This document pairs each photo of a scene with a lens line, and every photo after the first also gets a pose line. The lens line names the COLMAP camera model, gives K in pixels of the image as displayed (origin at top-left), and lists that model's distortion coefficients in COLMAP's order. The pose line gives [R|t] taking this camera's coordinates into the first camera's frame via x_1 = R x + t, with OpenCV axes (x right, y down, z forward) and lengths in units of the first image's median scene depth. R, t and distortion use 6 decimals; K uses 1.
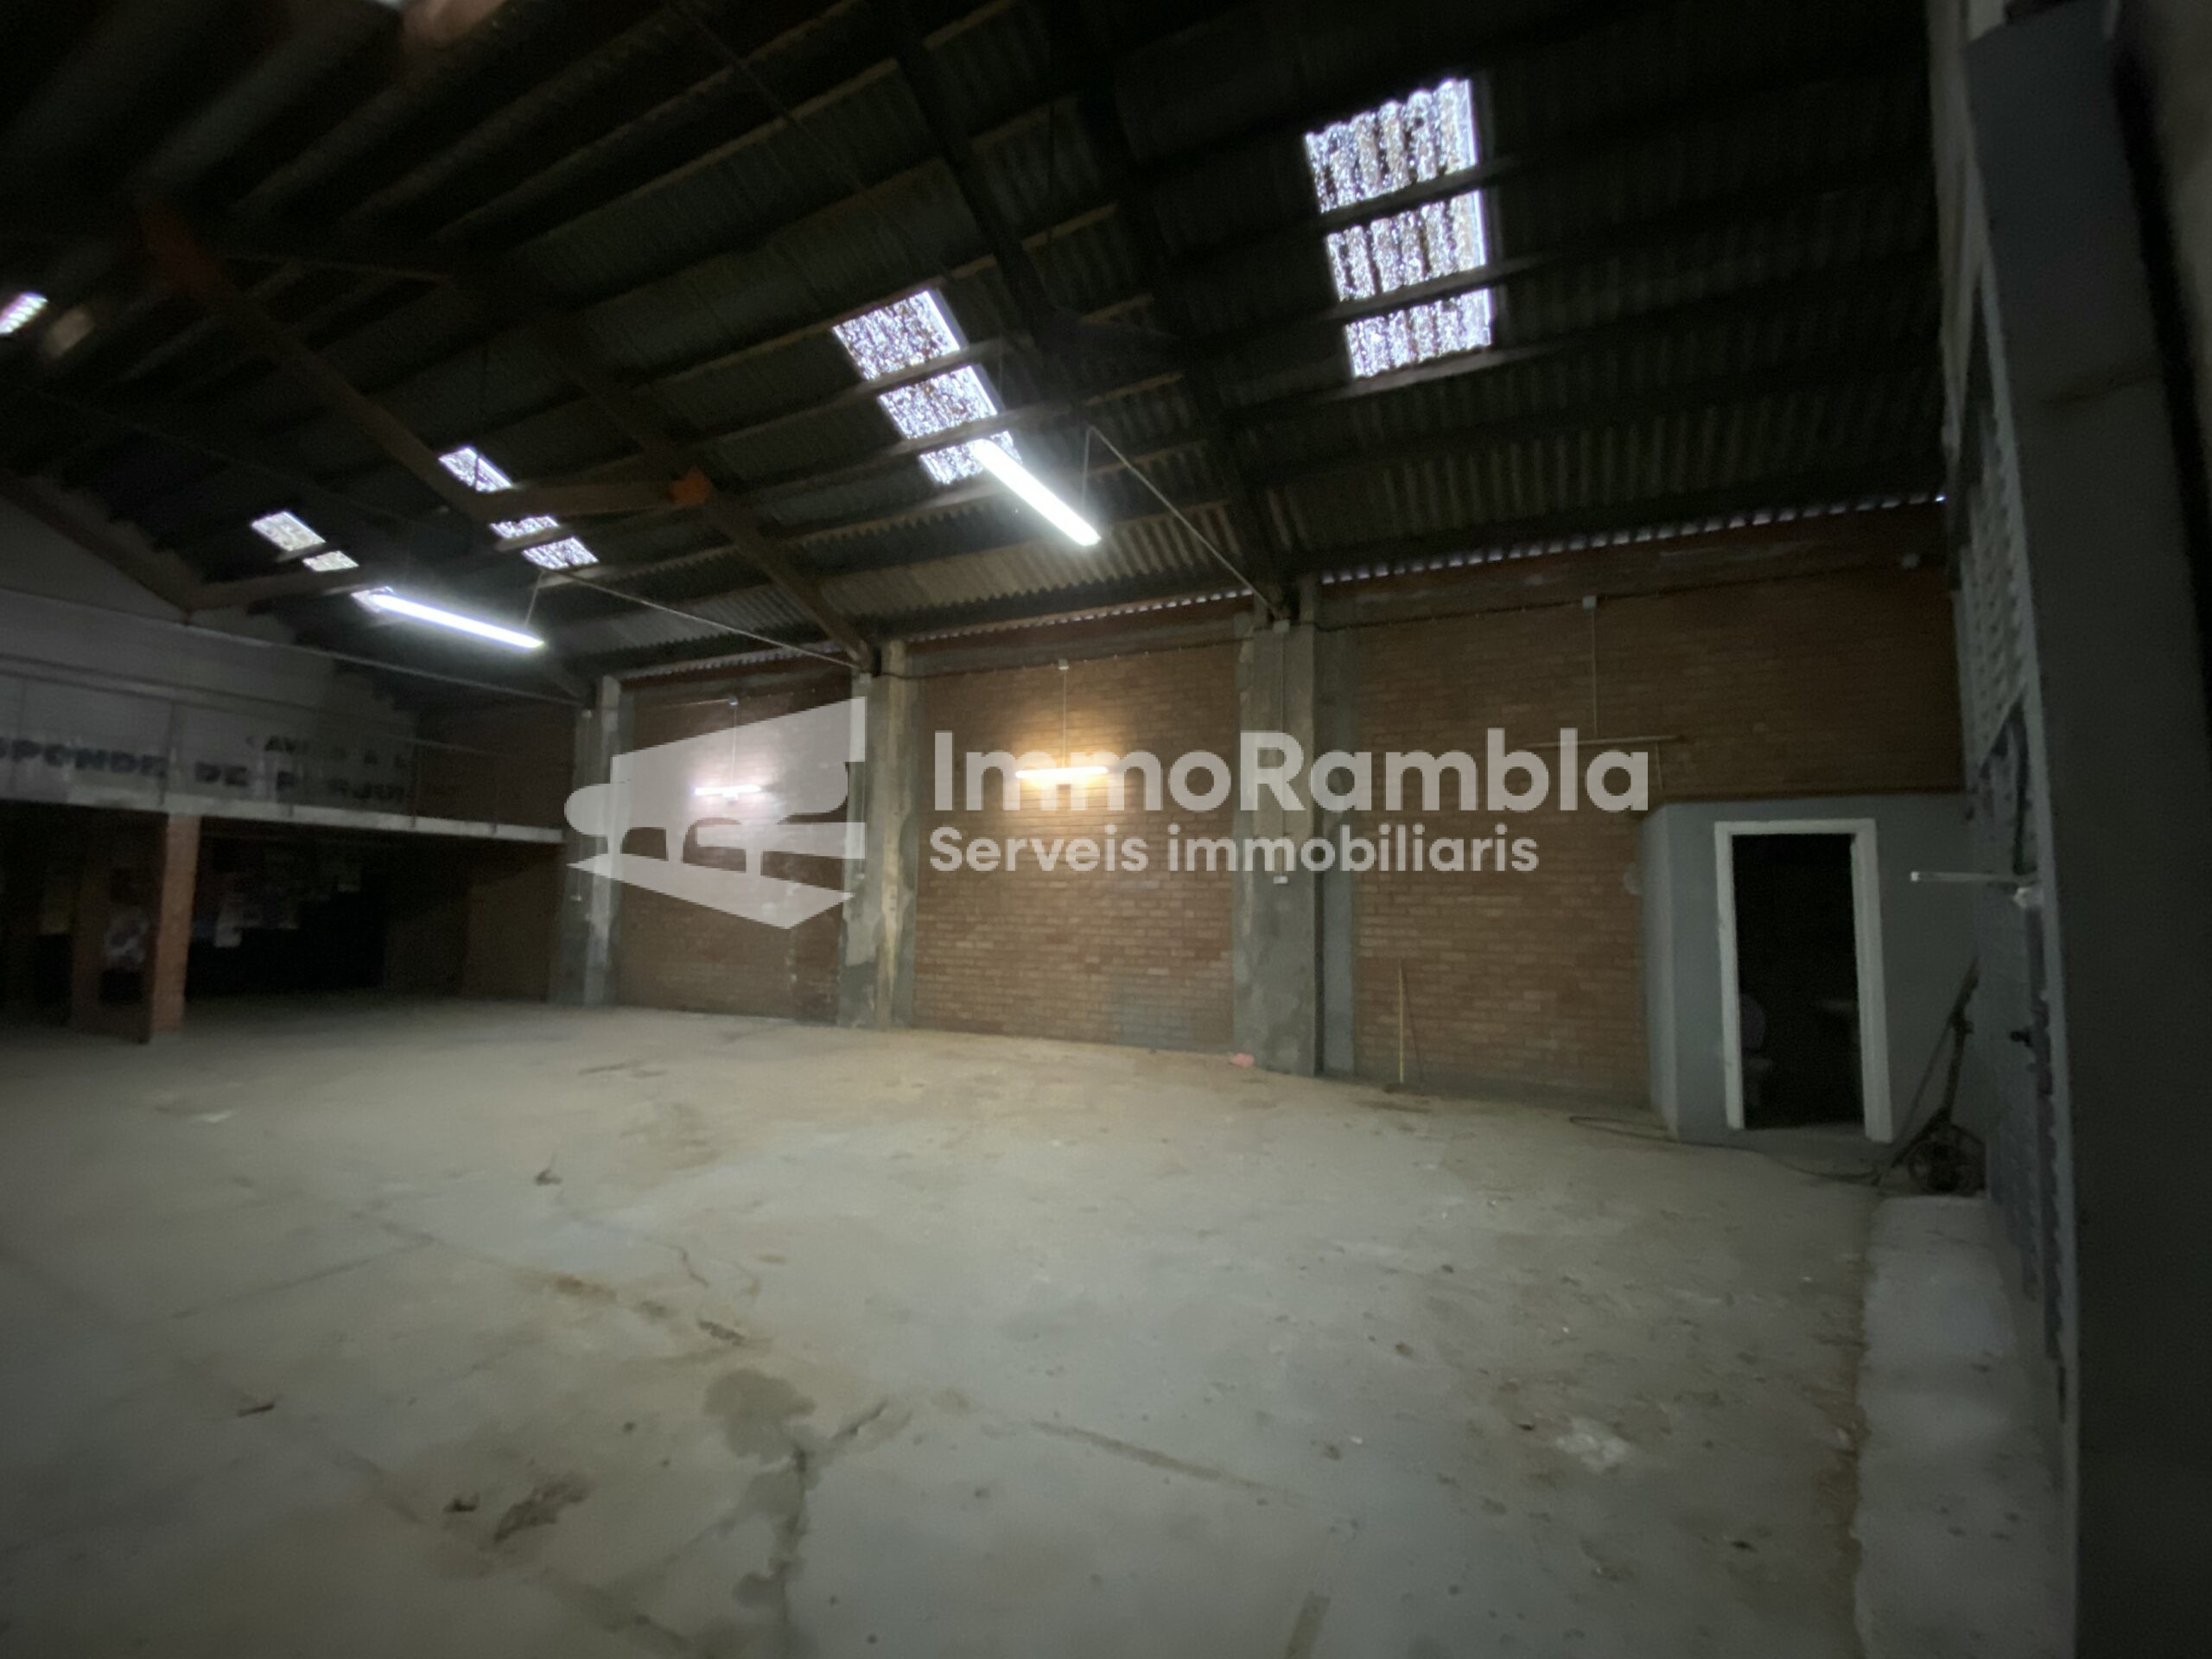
lens RADIAL K [[899.2, 0, 1105.4], [0, 899.2, 820.3], [0, 0, 1]] dist [0.024112, -0.021729]
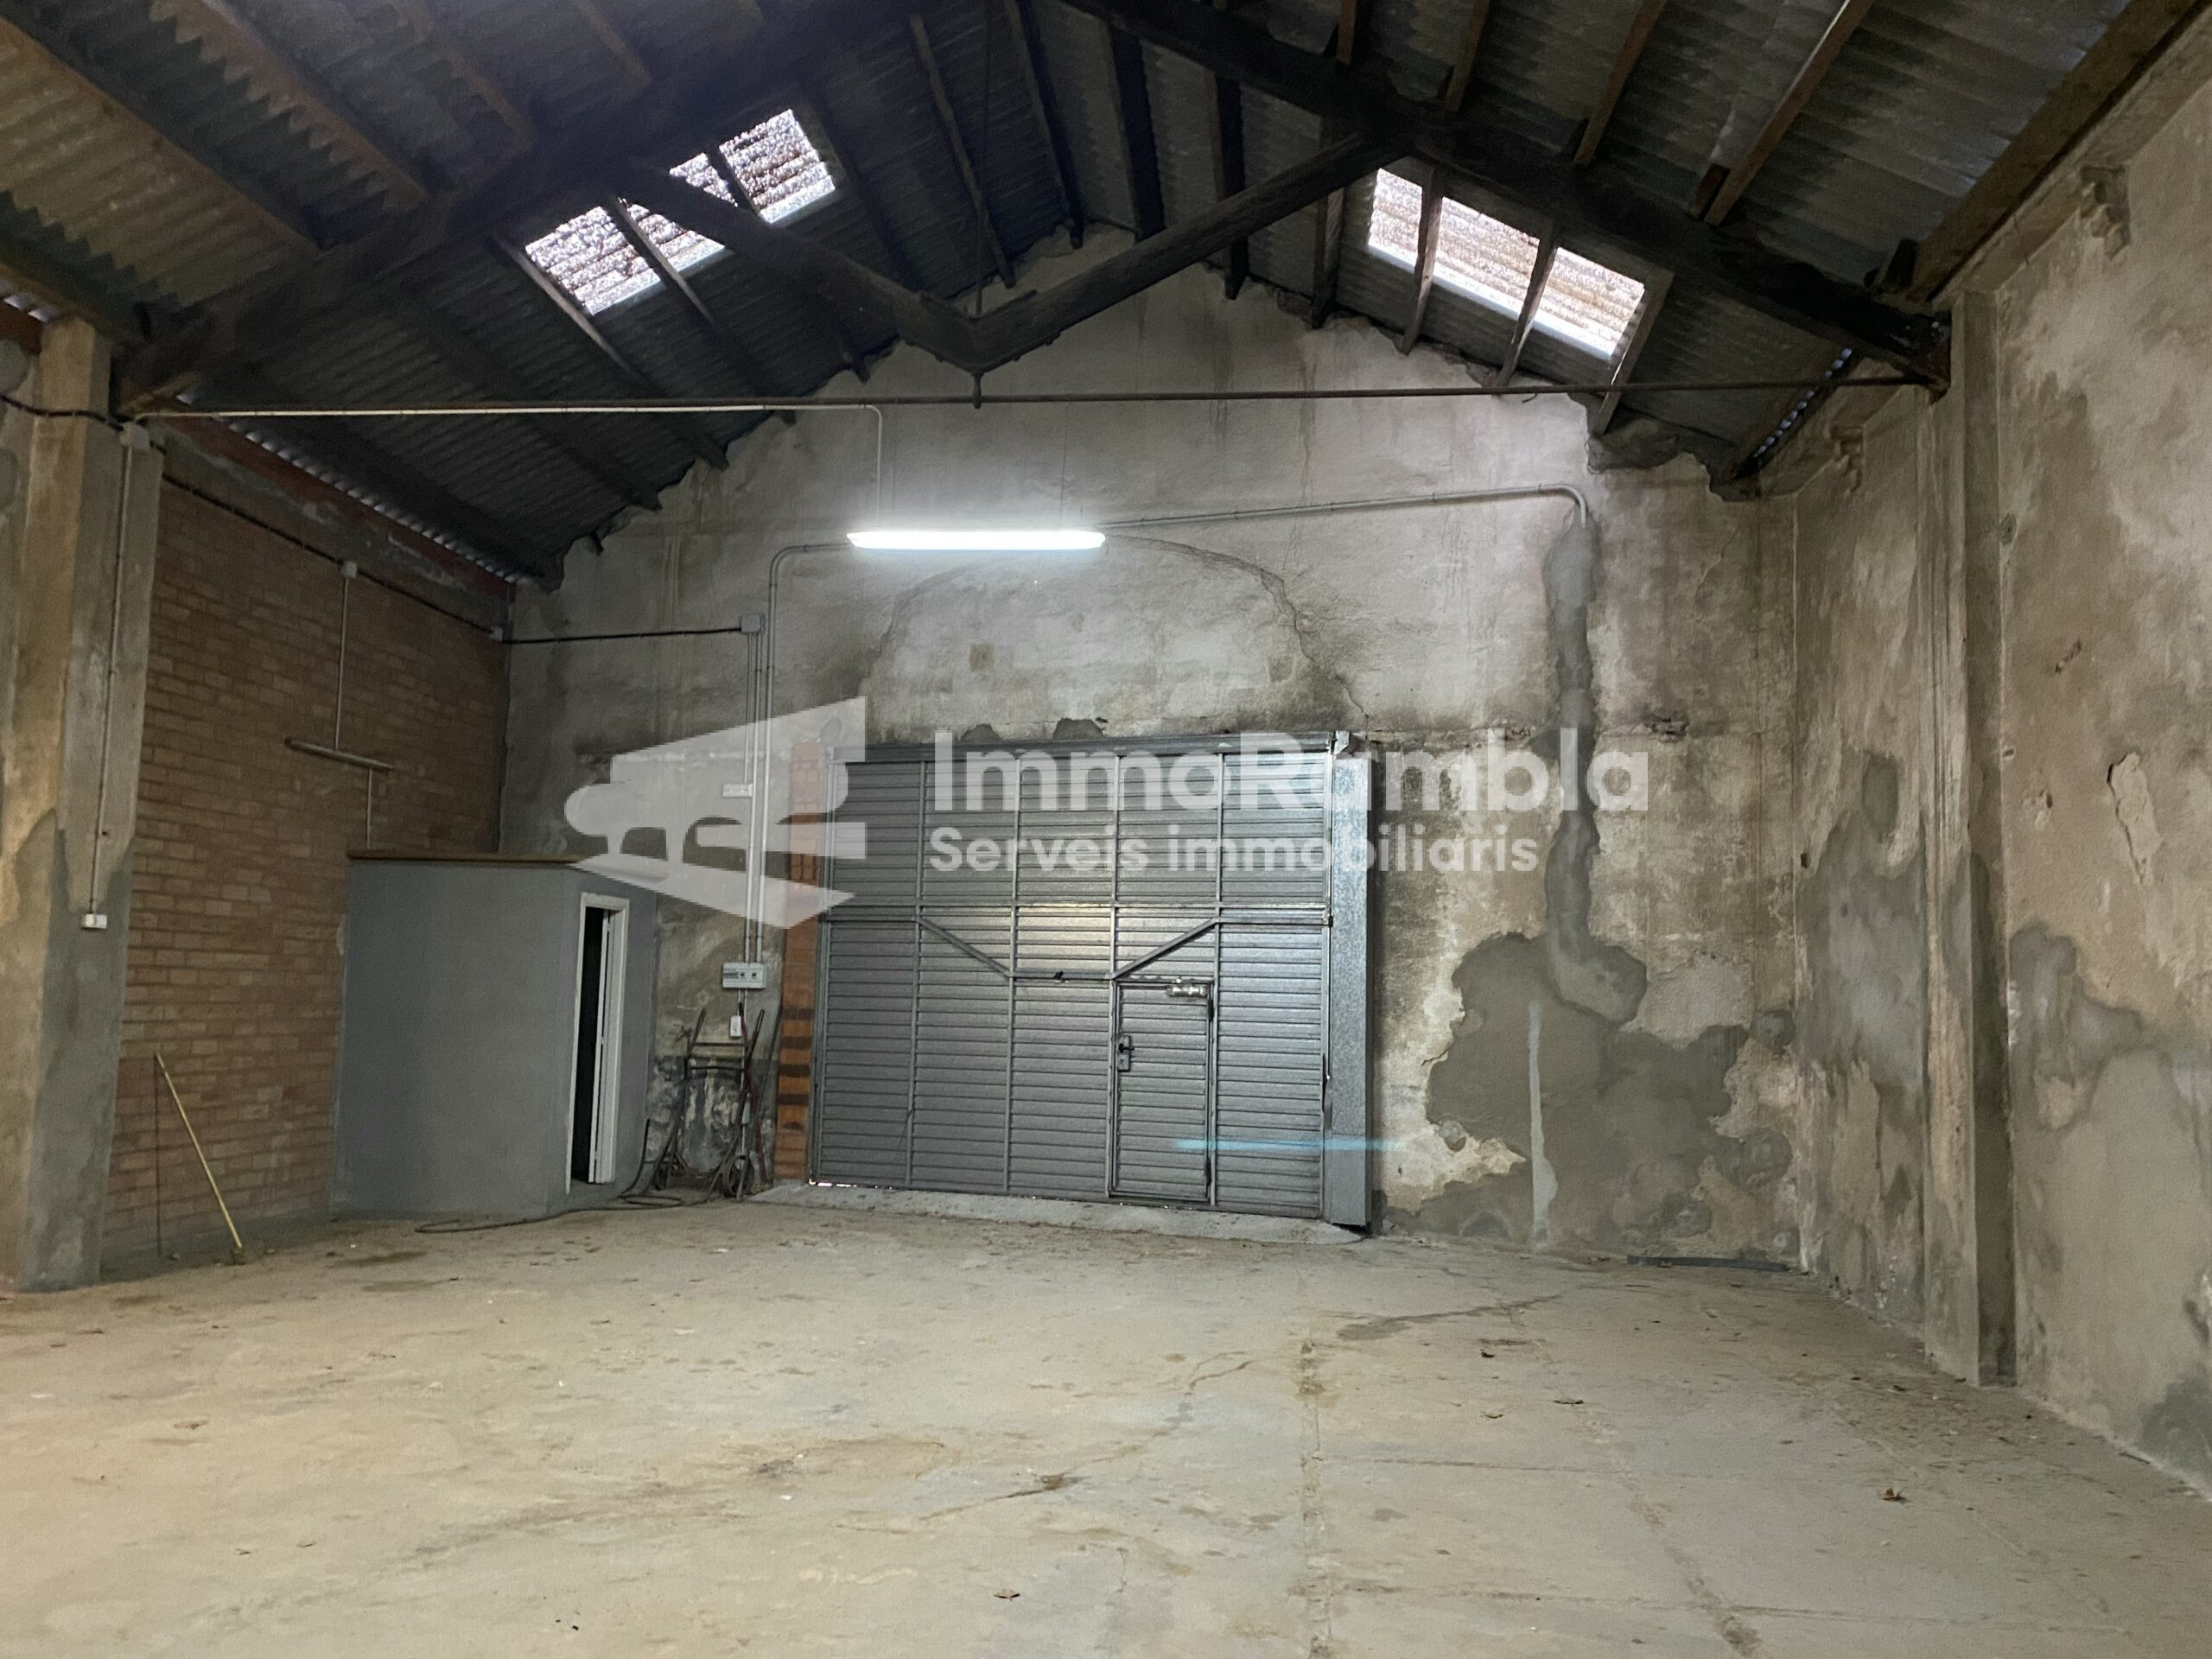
lens RADIAL K [[1802.4, 0, 1106.0], [0, 1802.4, 829.5], [0, 0, 1]] dist [0.088758, -0.003303]
pose [[-0.348742, 0.063885, 0.935039, -1.344737], [-0.115513, 0.987138, -0.110527, 0.086053], [-0.930073, -0.146555, -0.336877, 1.087436]]
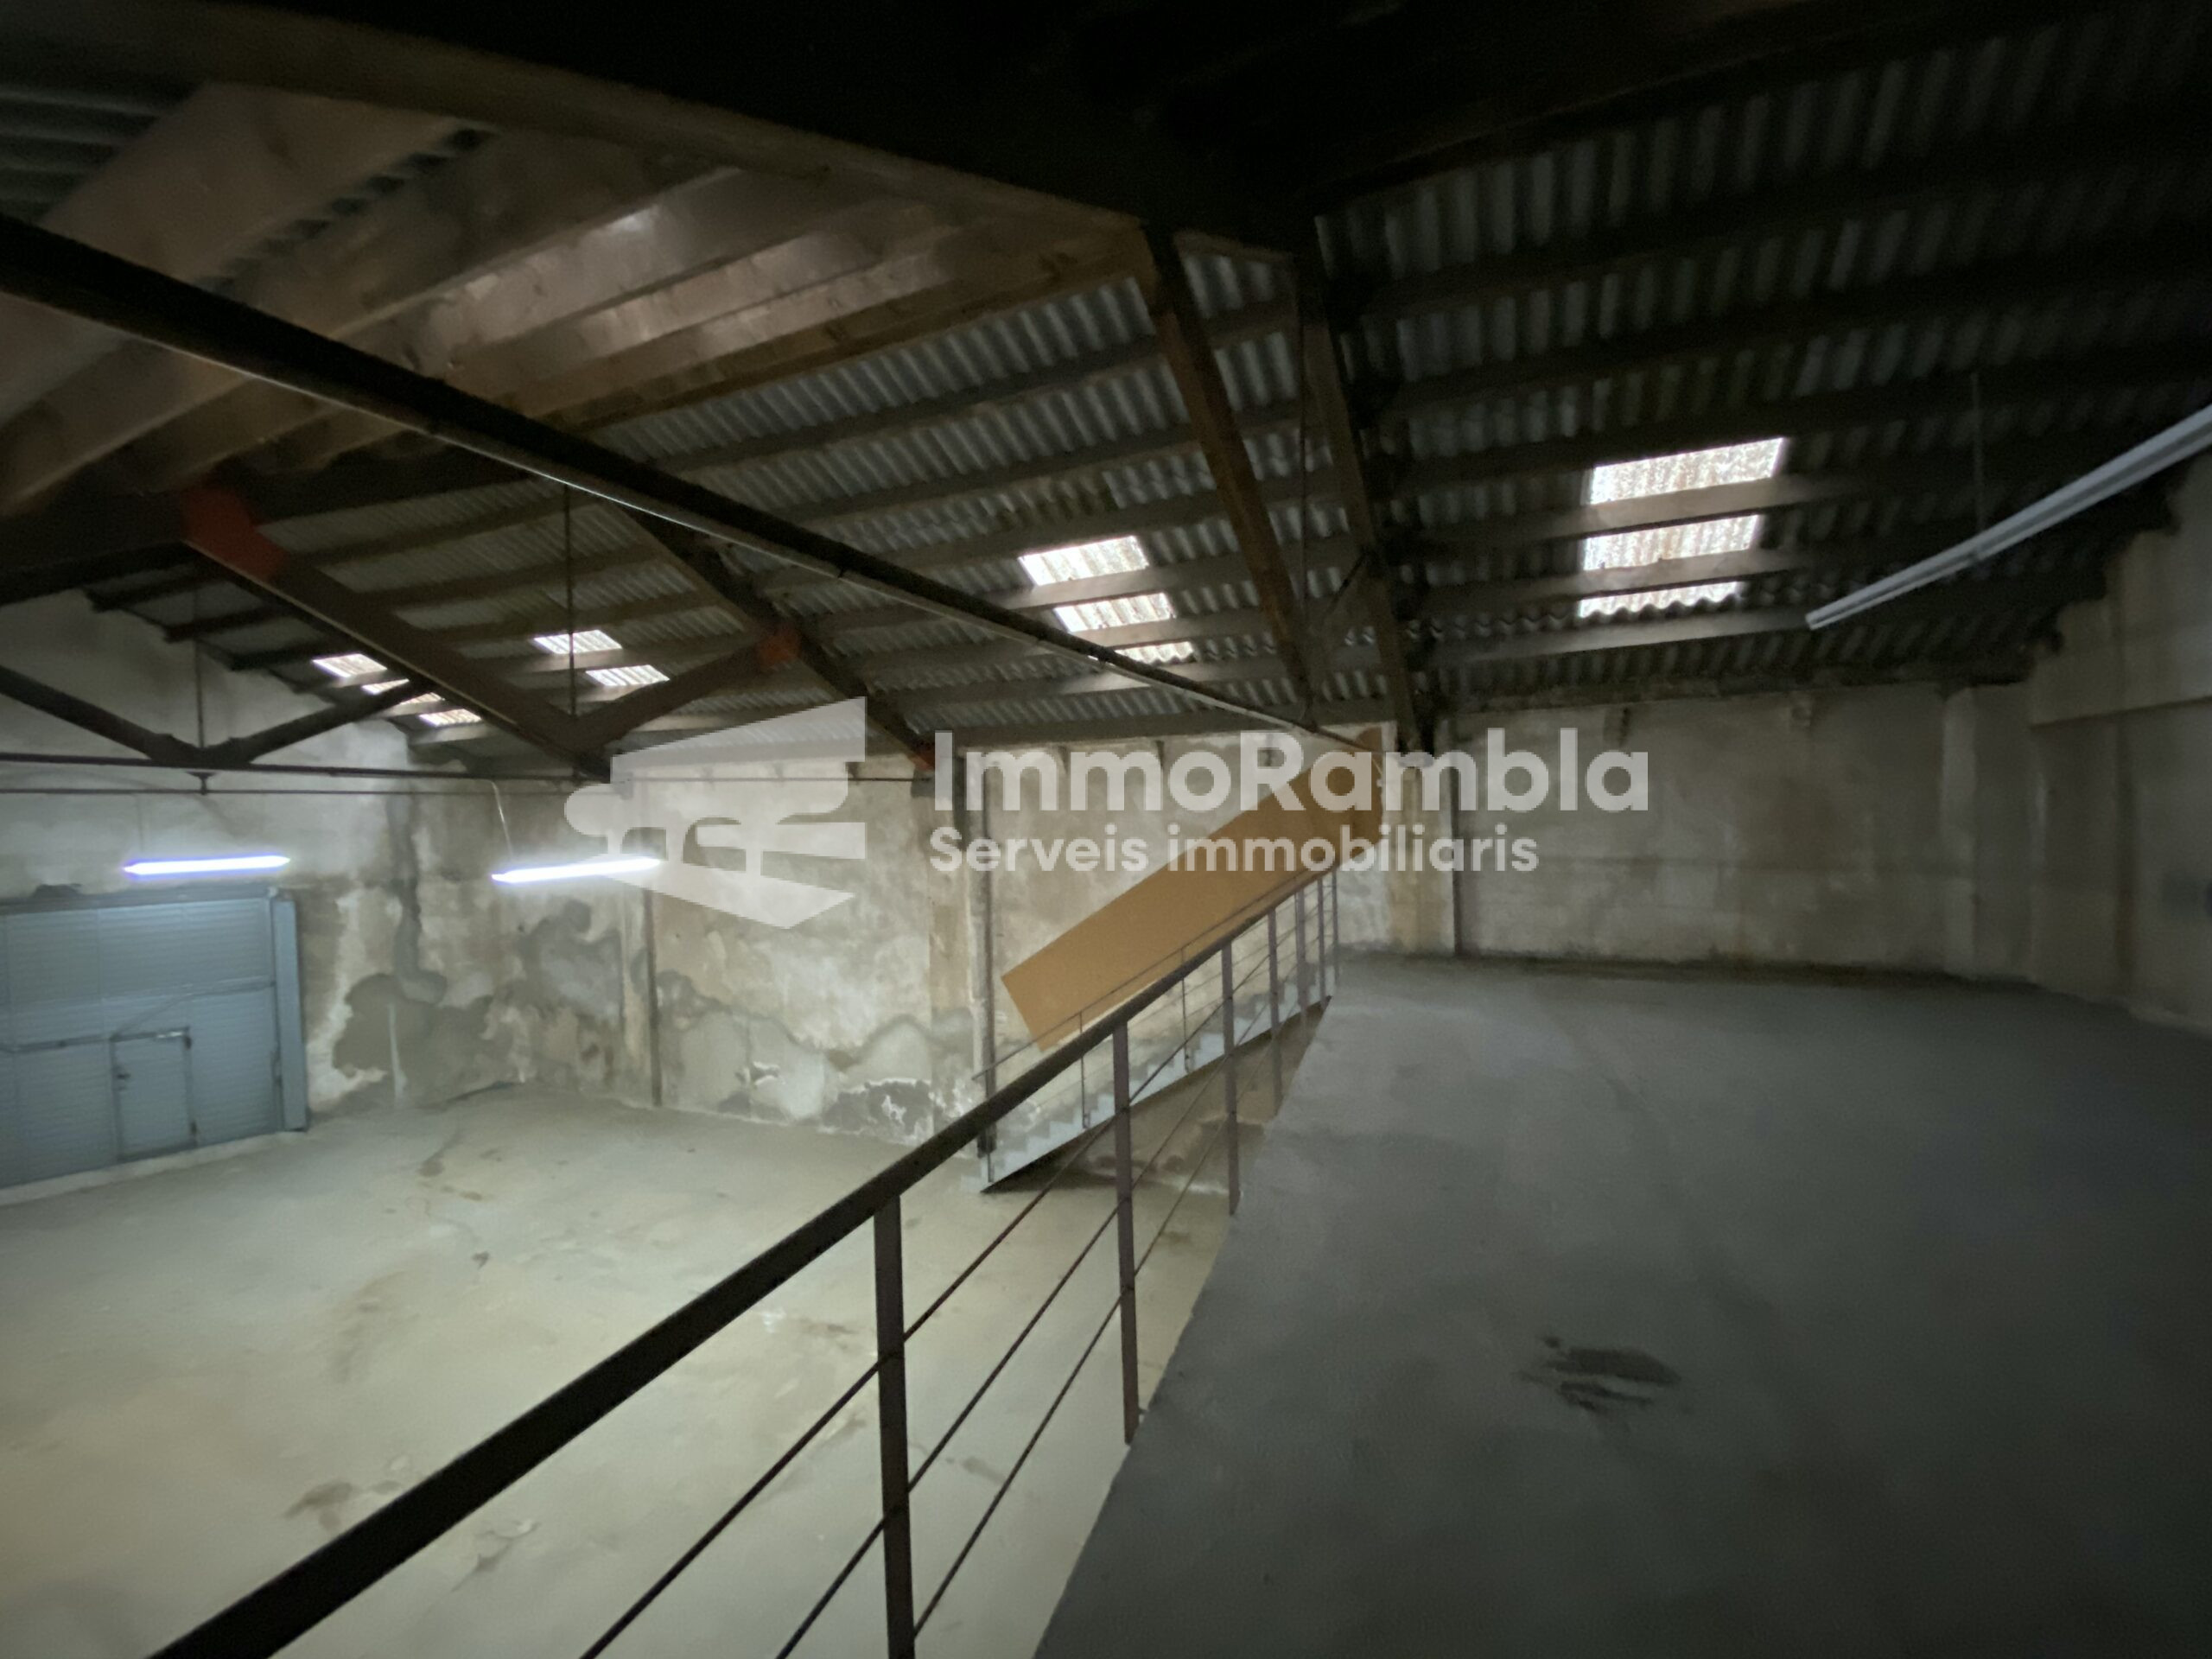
lens RADIAL K [[900.1, 0, 1098.1], [0, 900.1, 829.7], [0, 0, 1]] dist [0.015989, -0.018798]
pose [[-0.999389, 0.017157, -0.030460, -1.315087], [0.019243, 0.997392, -0.069560, -0.198539], [0.029187, -0.070104, -0.997113, 2.103546]]
